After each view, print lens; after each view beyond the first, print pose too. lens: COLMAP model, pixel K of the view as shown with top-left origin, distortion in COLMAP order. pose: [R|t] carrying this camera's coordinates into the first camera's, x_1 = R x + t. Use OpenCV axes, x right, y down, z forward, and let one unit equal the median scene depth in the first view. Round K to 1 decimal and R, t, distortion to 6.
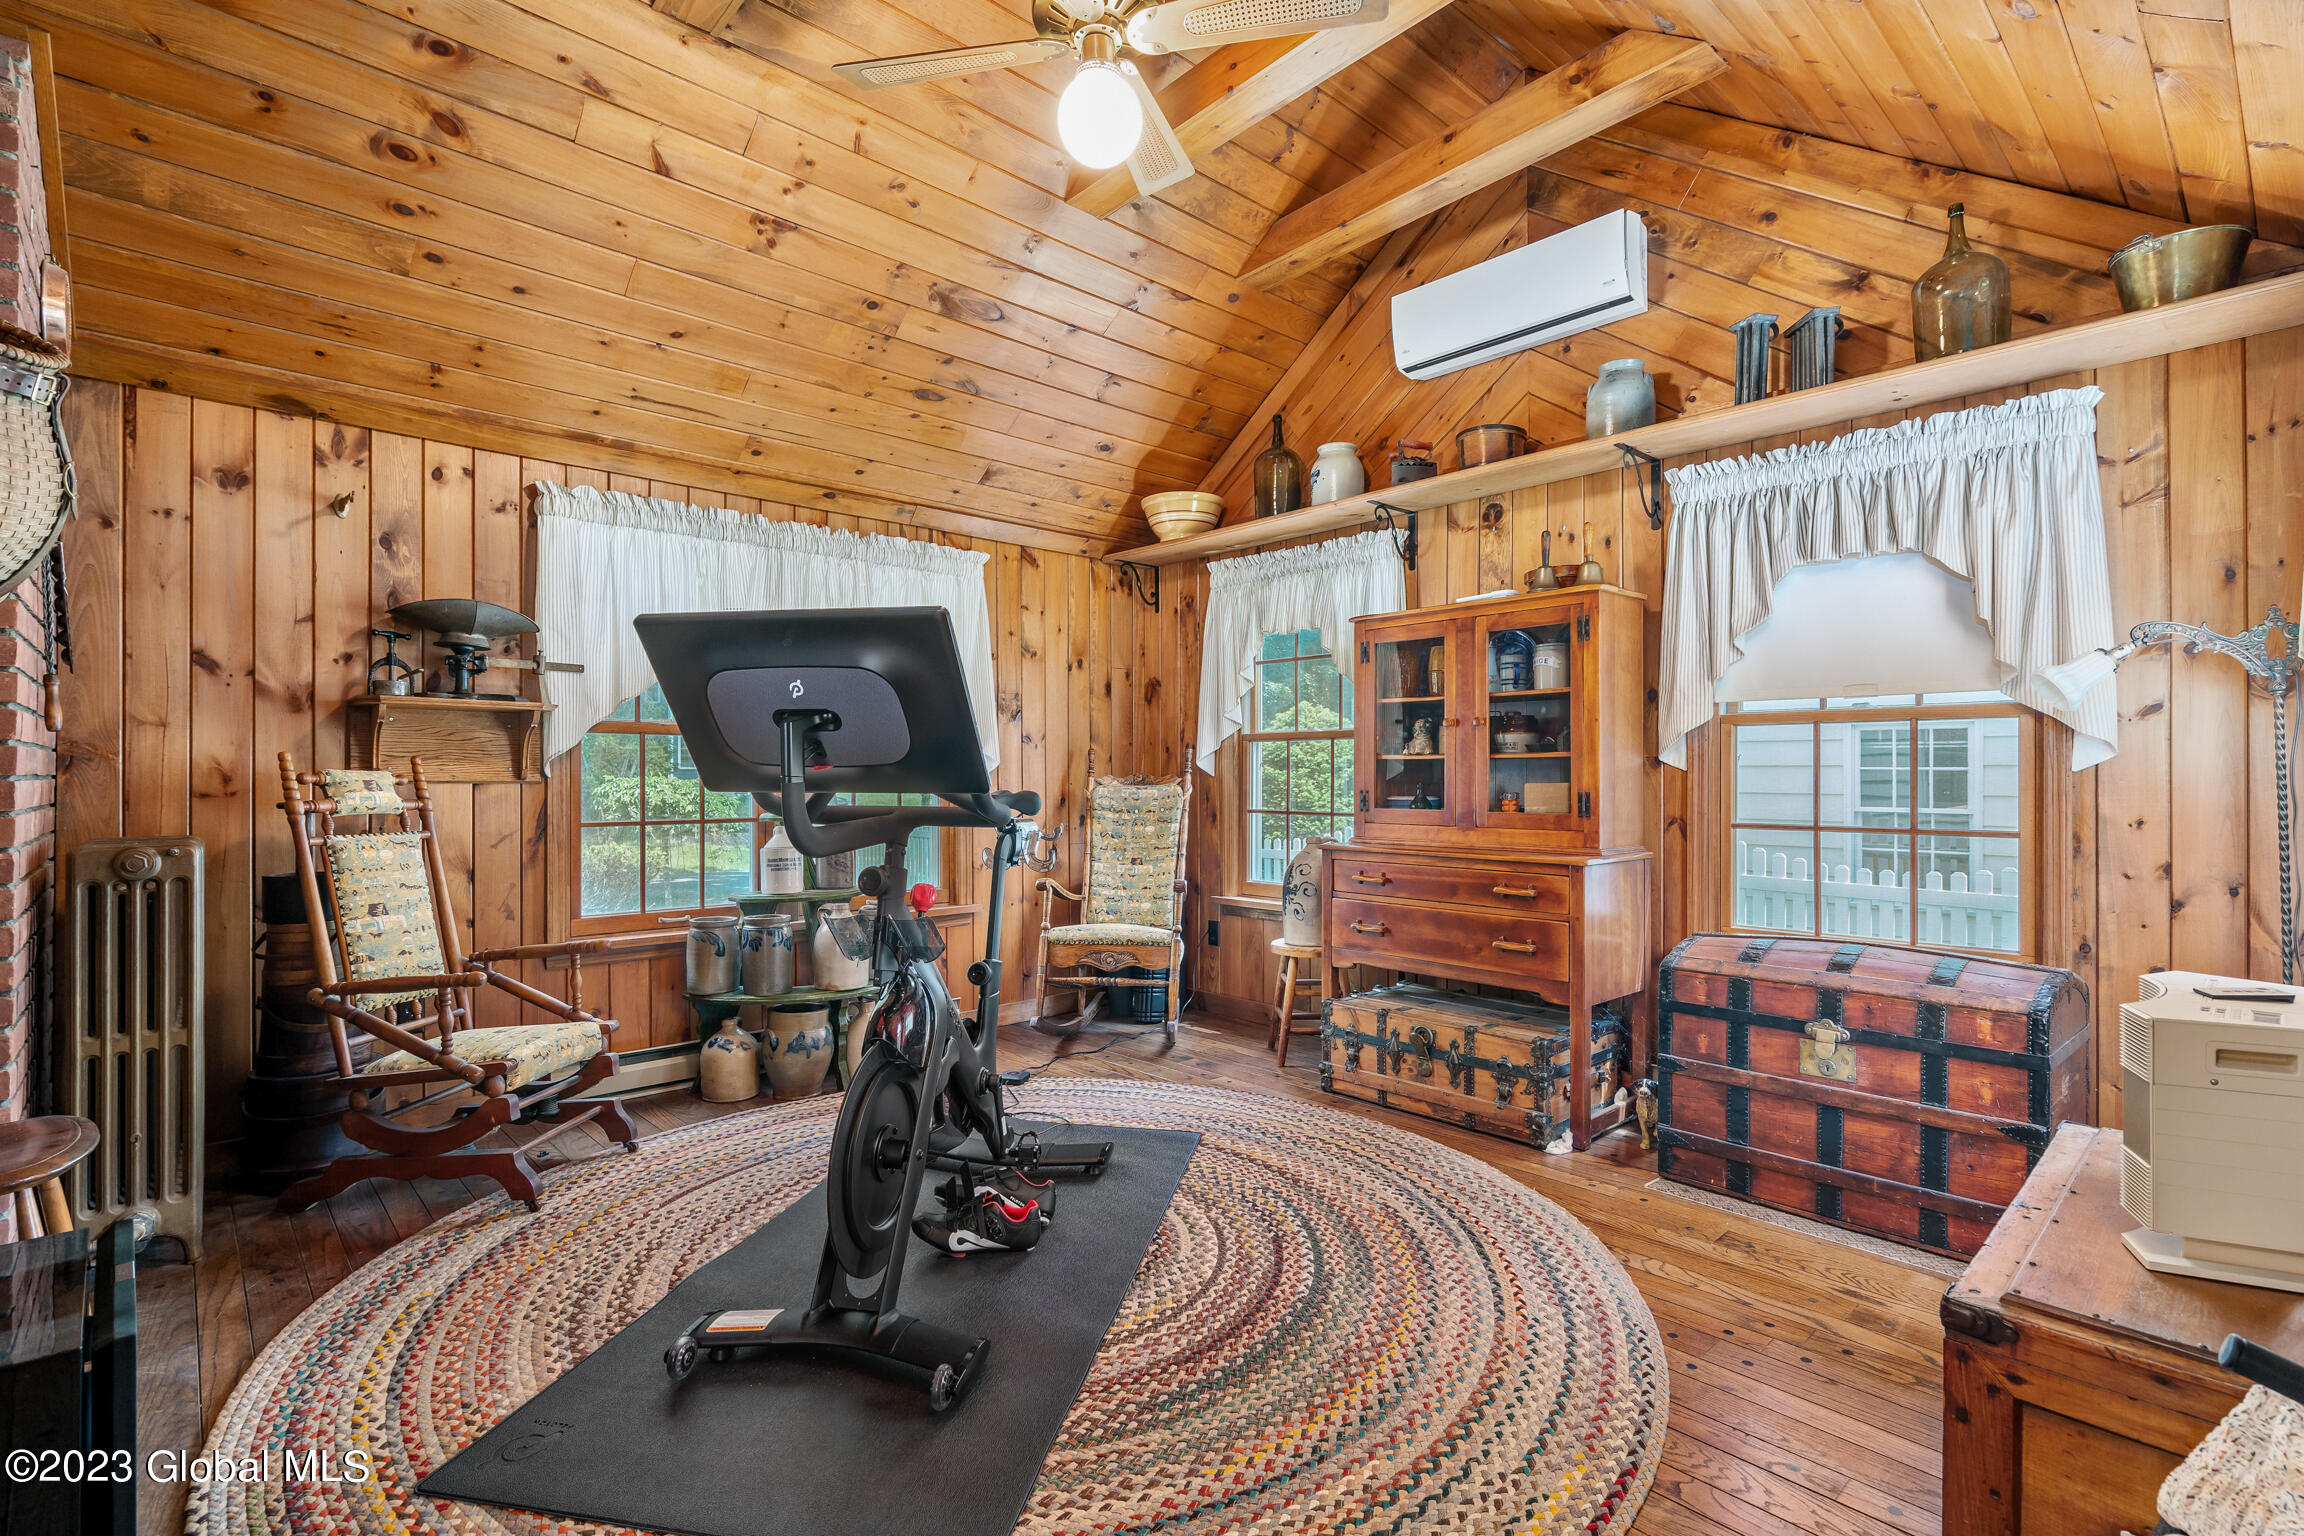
lens RADIAL K [[1078.4, 0, 1152.0], [0, 1078.4, 768.0], [0, 0, 1]] dist [-0.013479, 0.011038]
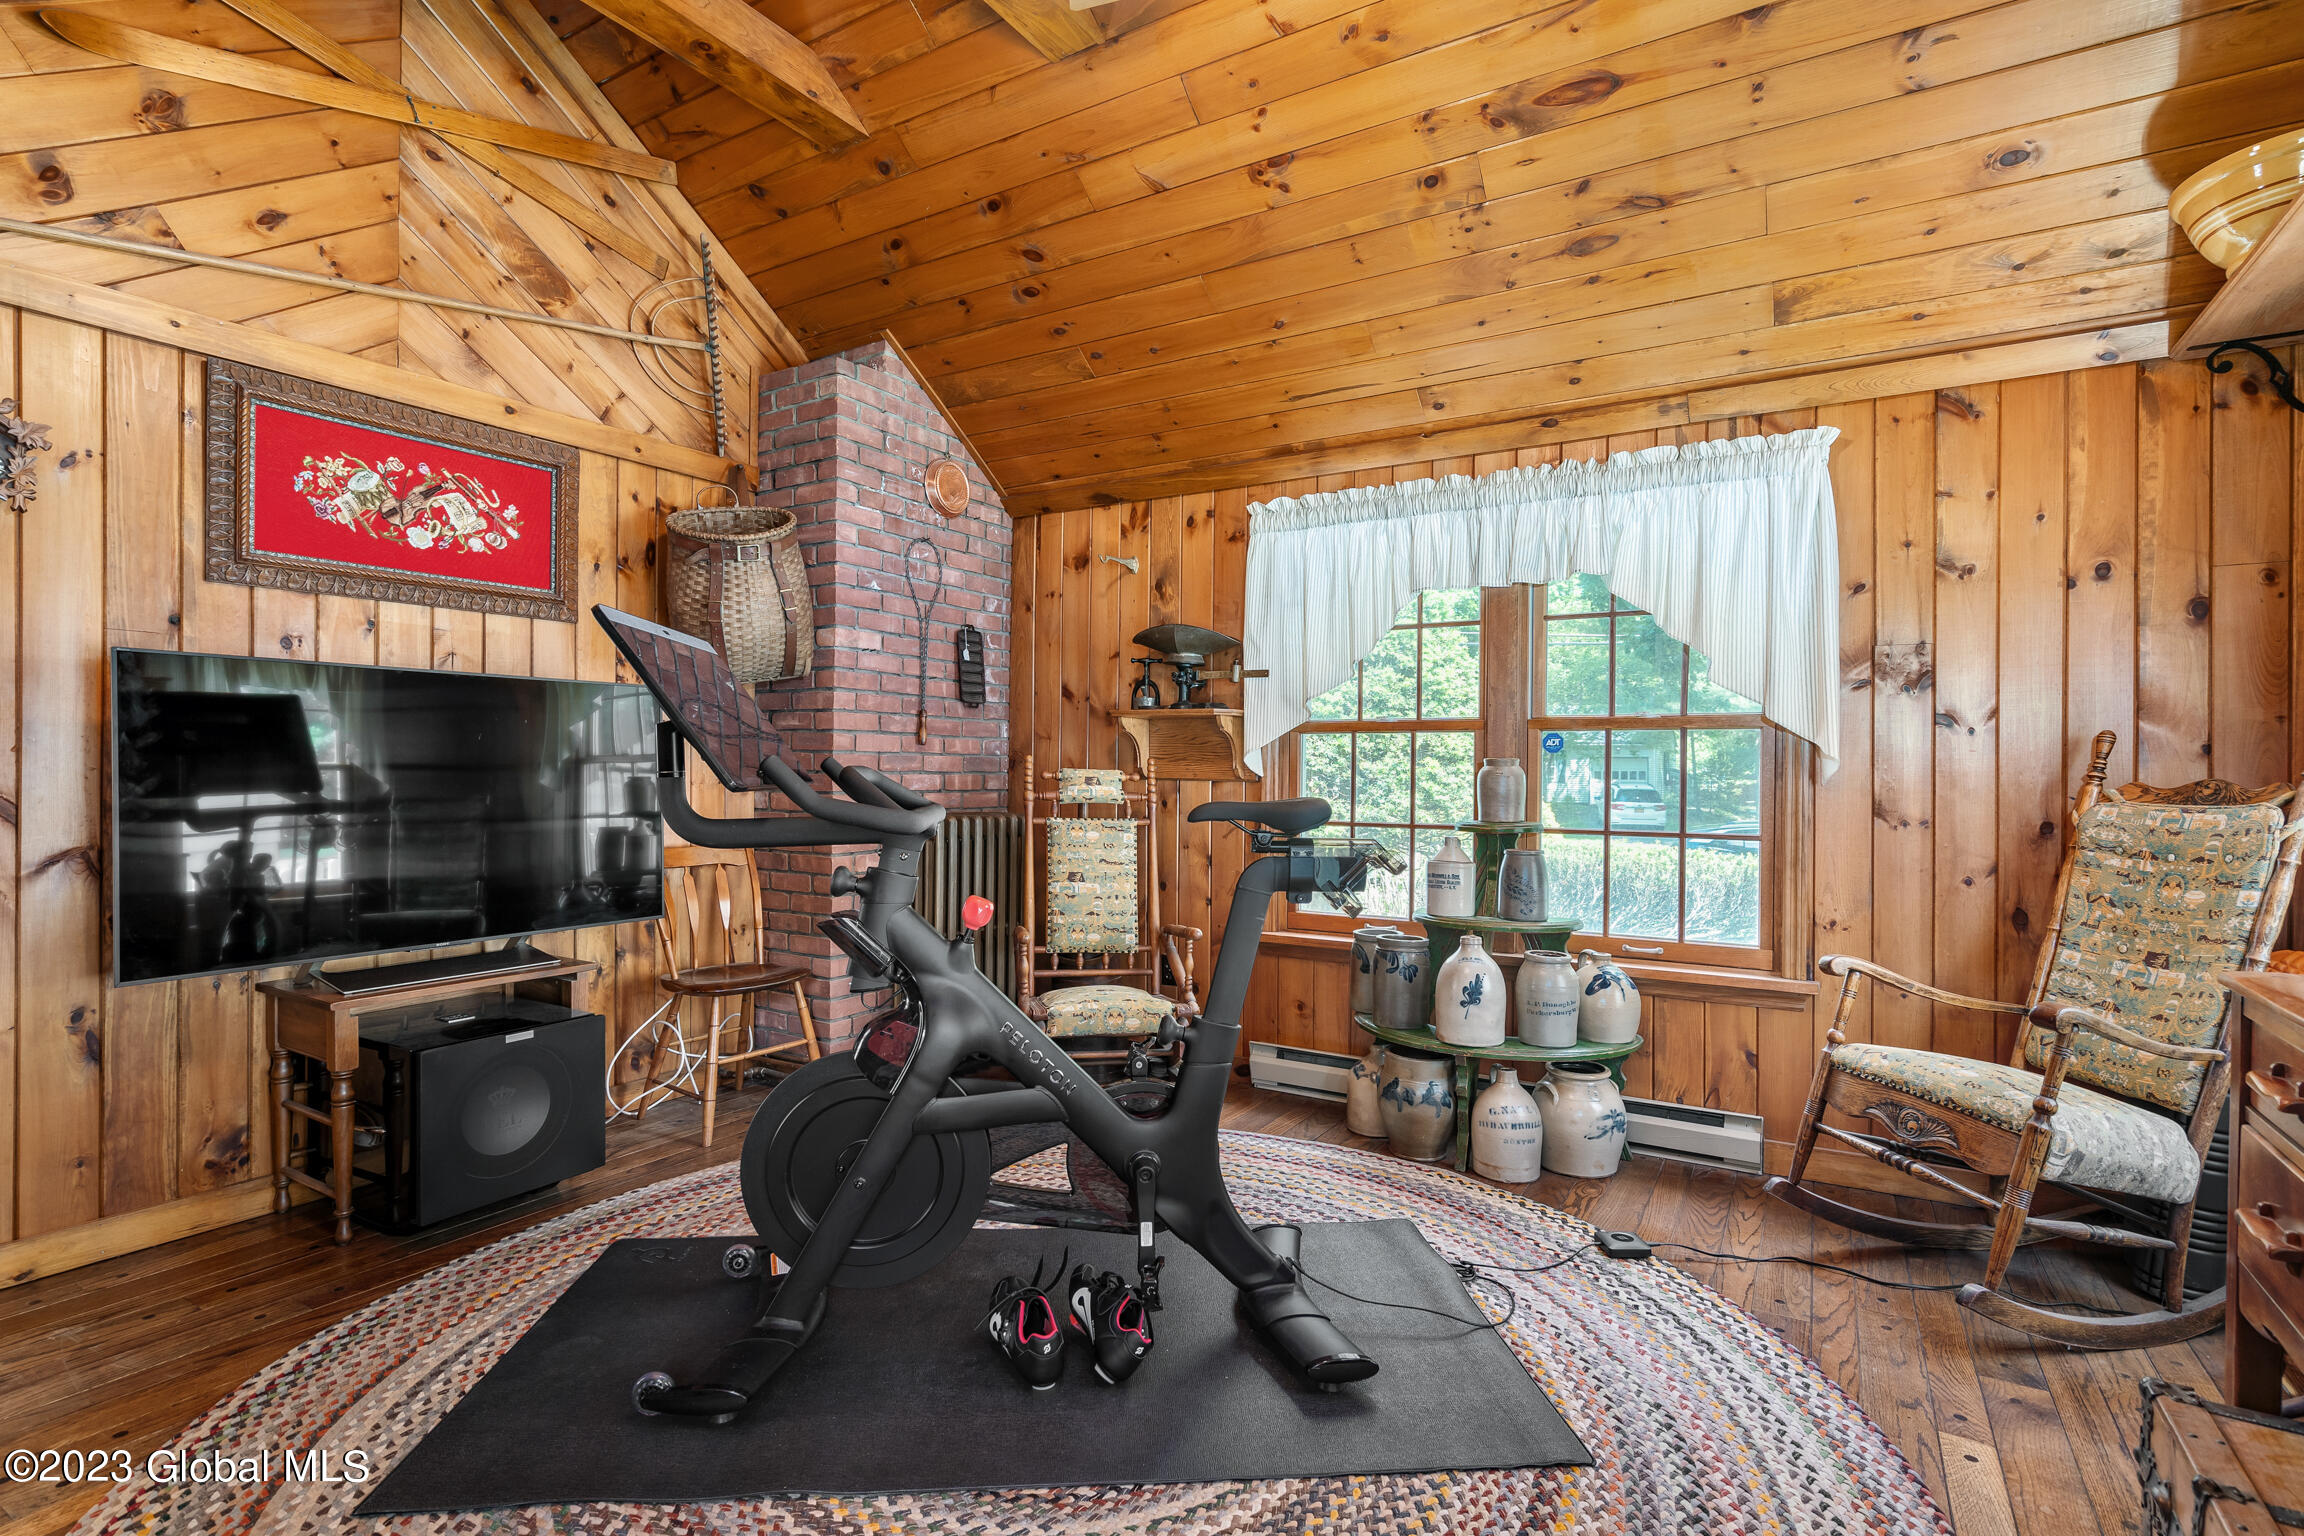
lens RADIAL K [[1078.4, 0, 1152.0], [0, 1078.4, 768.0], [0, 0, 1]] dist [-0.013479, 0.011038]
pose [[0.280240, -0.001609, -0.959929, 0.484394], [-0.002408, 0.999994, -0.002380, 0.003365], [0.959927, 0.002979, 0.280234, 0.641695]]
